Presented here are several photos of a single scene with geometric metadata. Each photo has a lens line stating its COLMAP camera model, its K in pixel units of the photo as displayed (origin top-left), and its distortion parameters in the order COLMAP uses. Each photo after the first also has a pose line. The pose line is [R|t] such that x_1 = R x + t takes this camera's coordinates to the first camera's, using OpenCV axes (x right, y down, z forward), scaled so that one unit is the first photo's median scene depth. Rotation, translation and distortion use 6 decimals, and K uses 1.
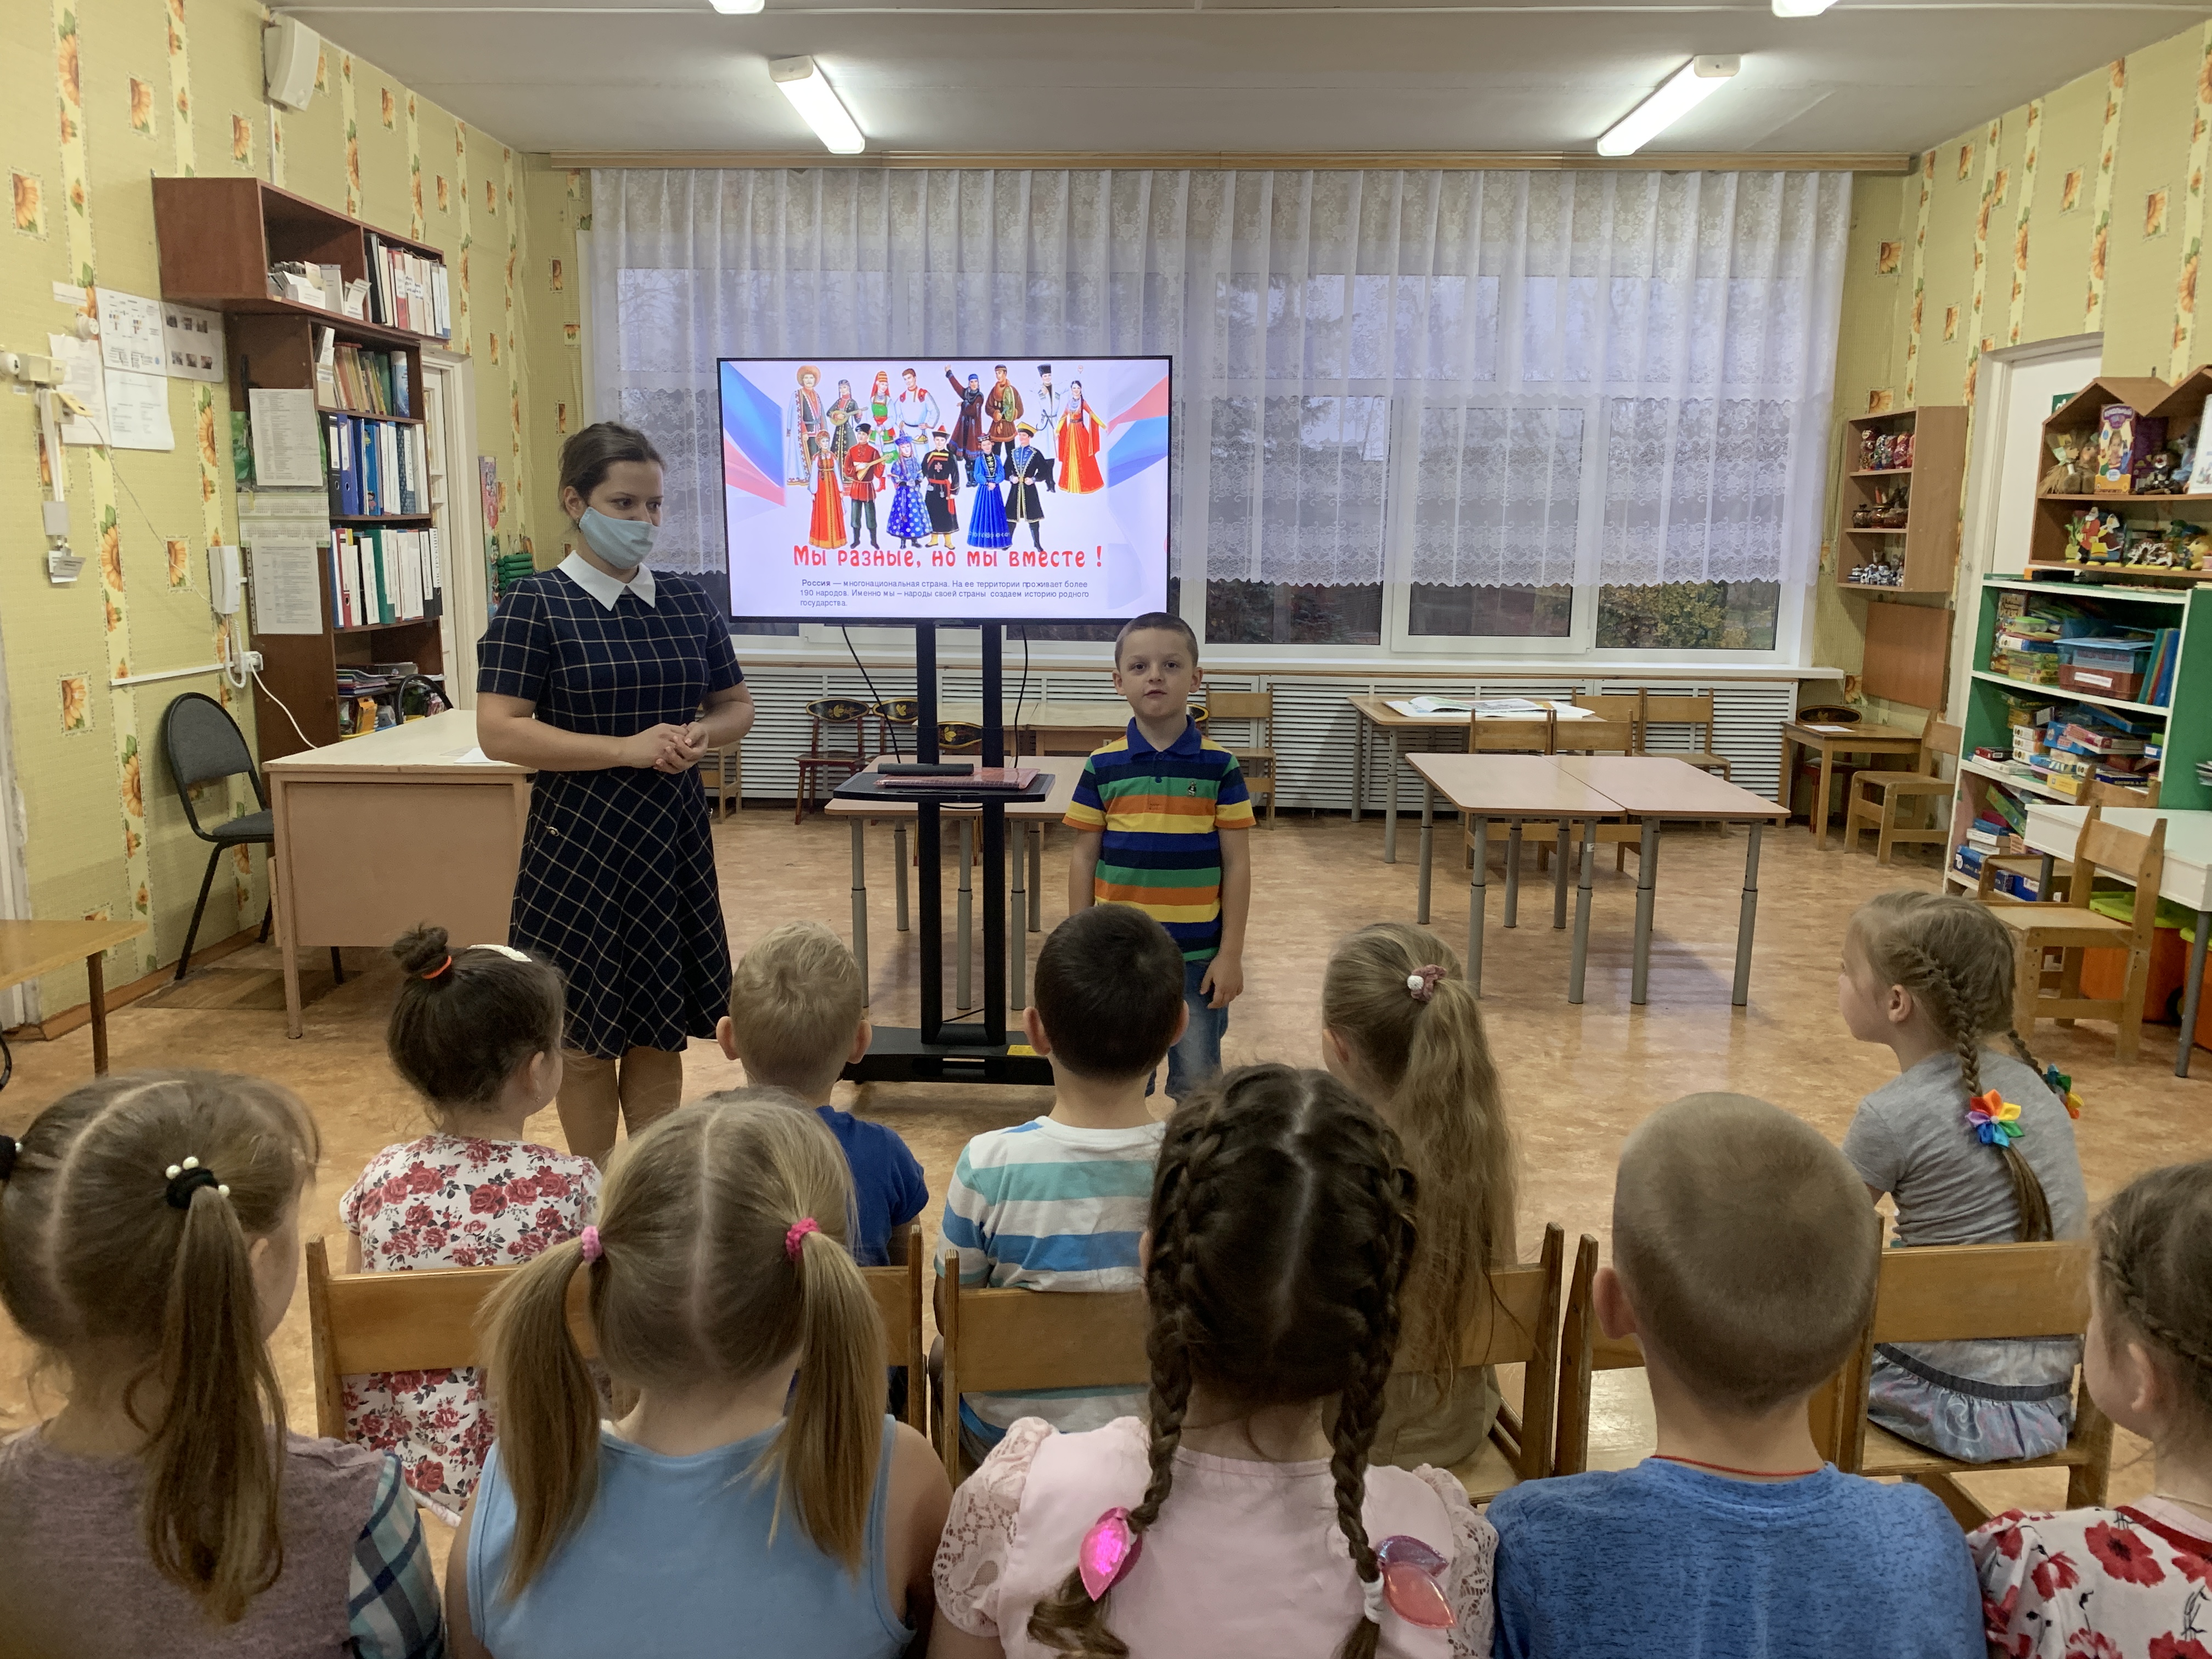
lens RADIAL K [[1710.7, 0, 1085.0], [0, 1710.7, 818.5], [0, 0, 1]] dist [0.011427, -0.004469]
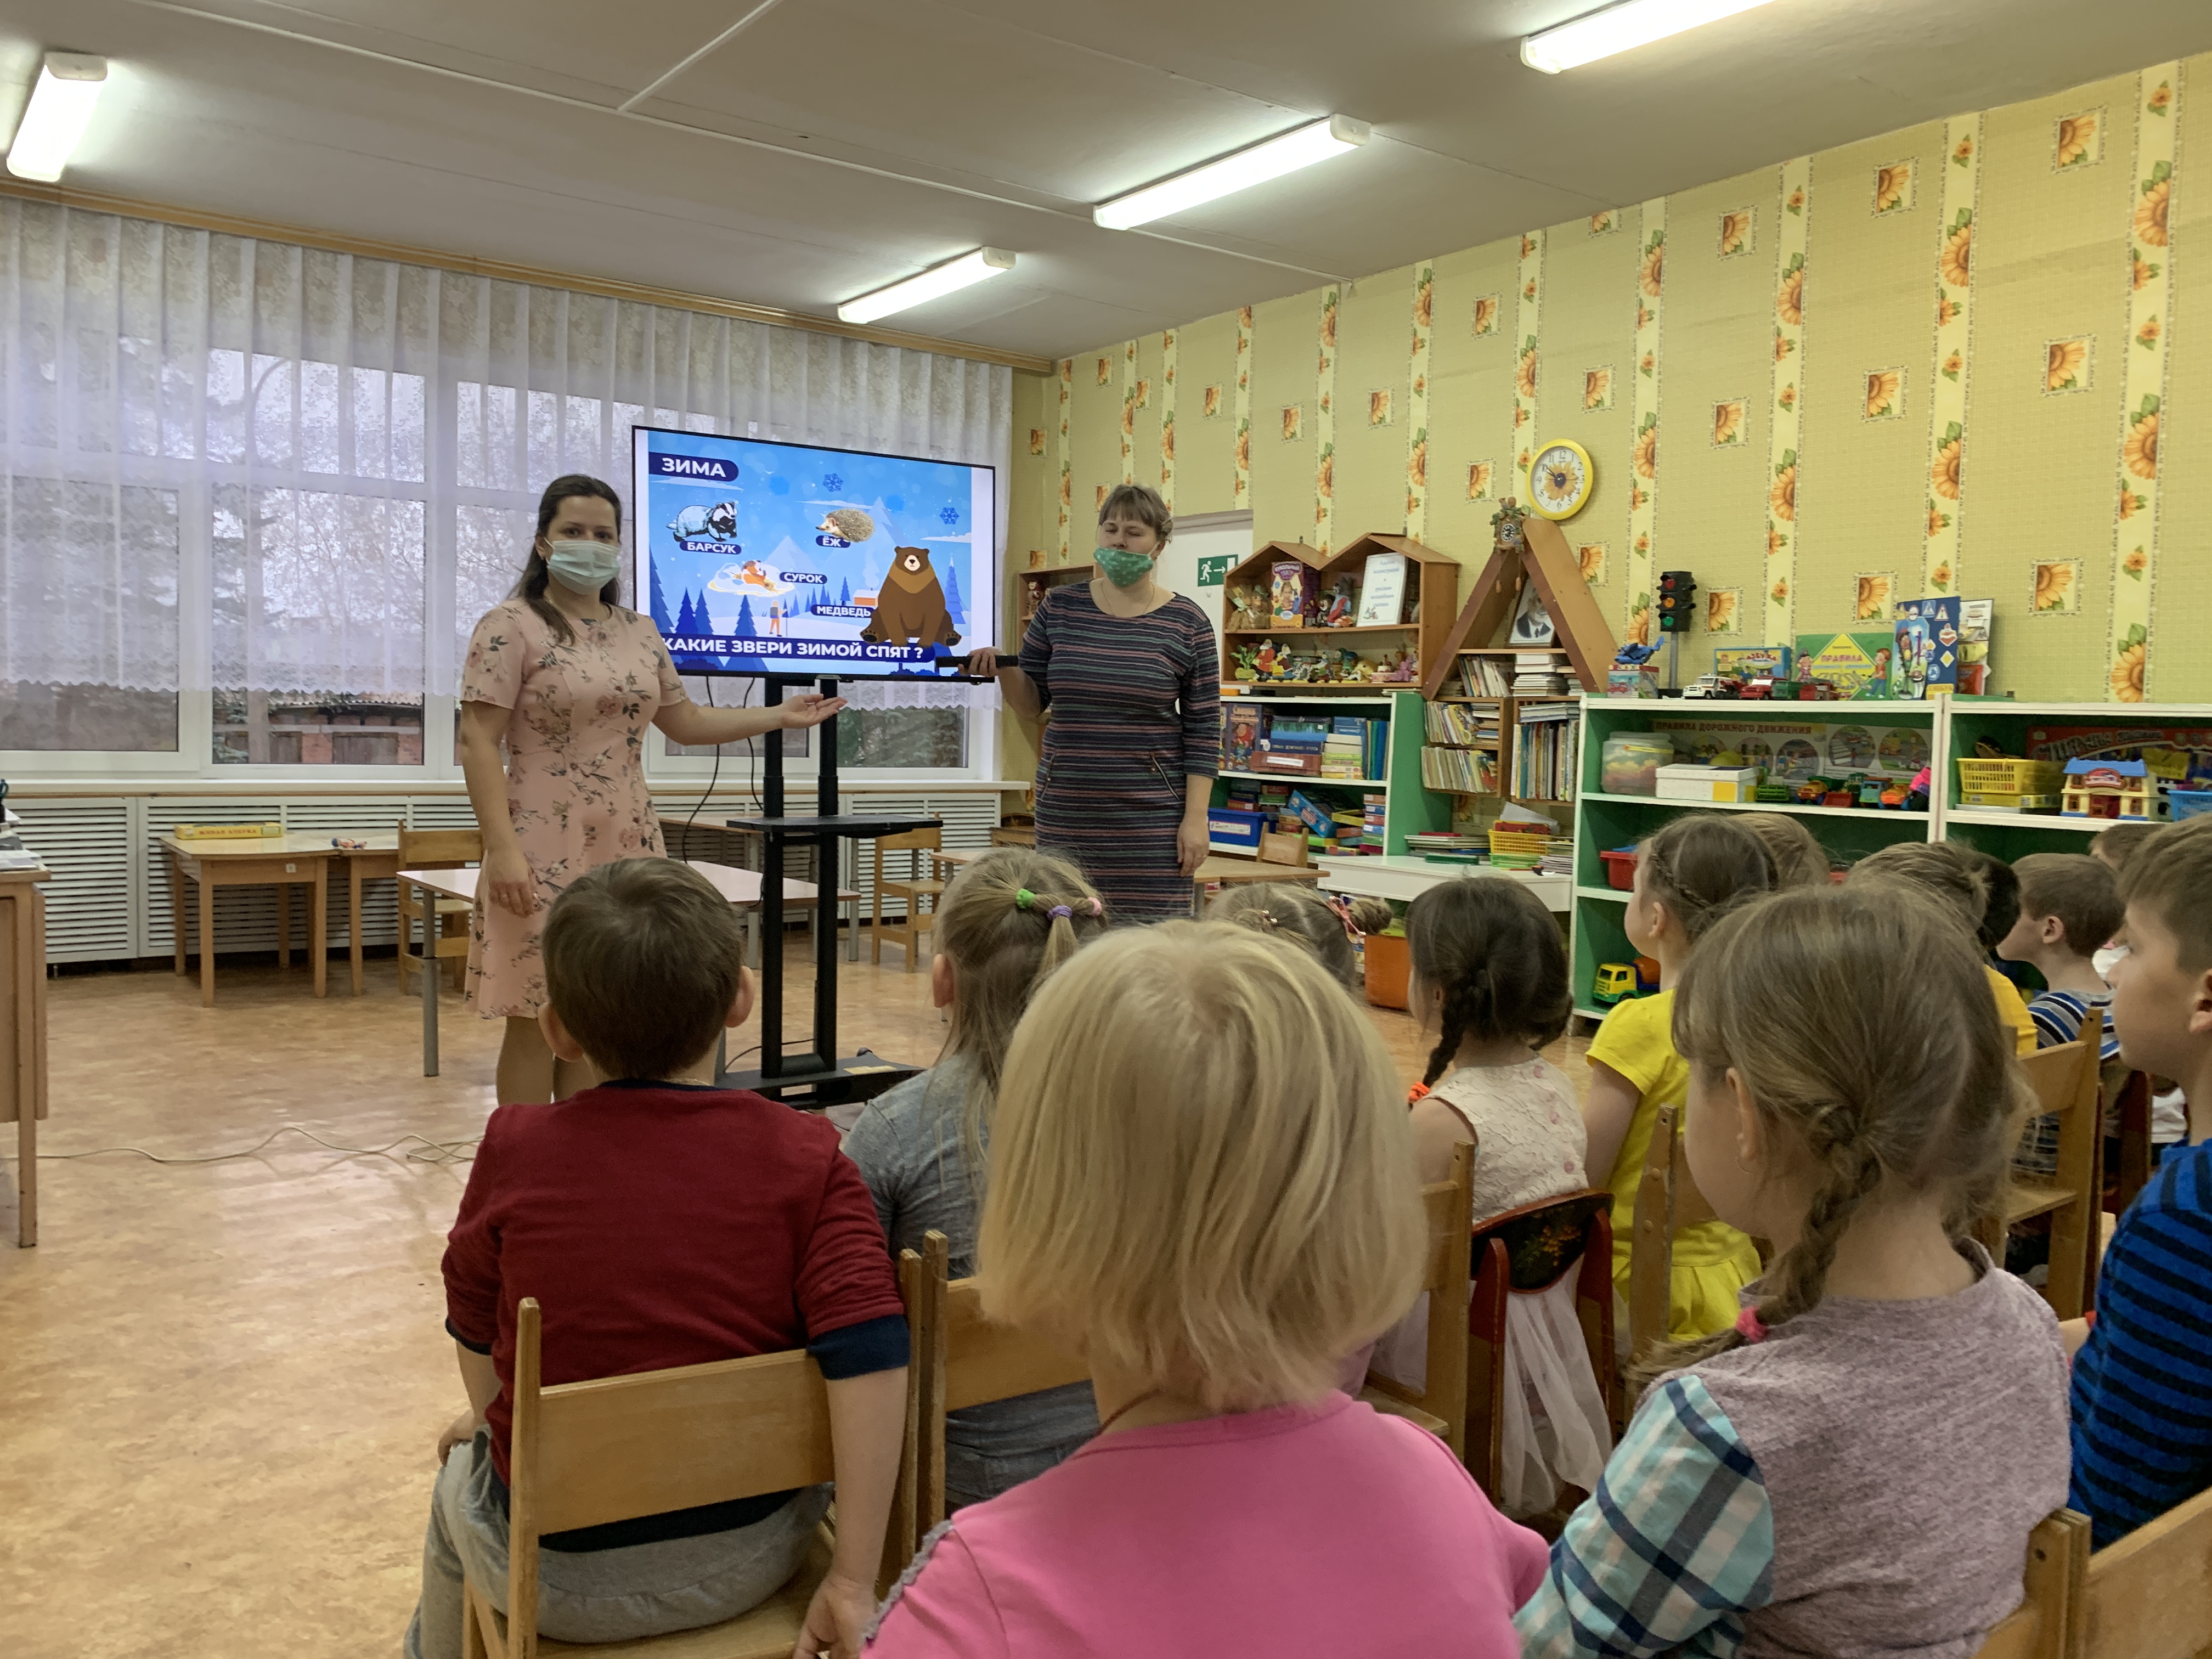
lens RADIAL K [[1710.7, 0, 1074.5], [0, 1710.7, 822.2], [0, 0, 1]] dist [0.011427, -0.004469]
pose [[0.794355, -0.024607, 0.606955, -0.287992], [0.088385, 0.993228, -0.075406, 0.036096], [-0.600990, 0.113545, 0.791151, 0.076974]]
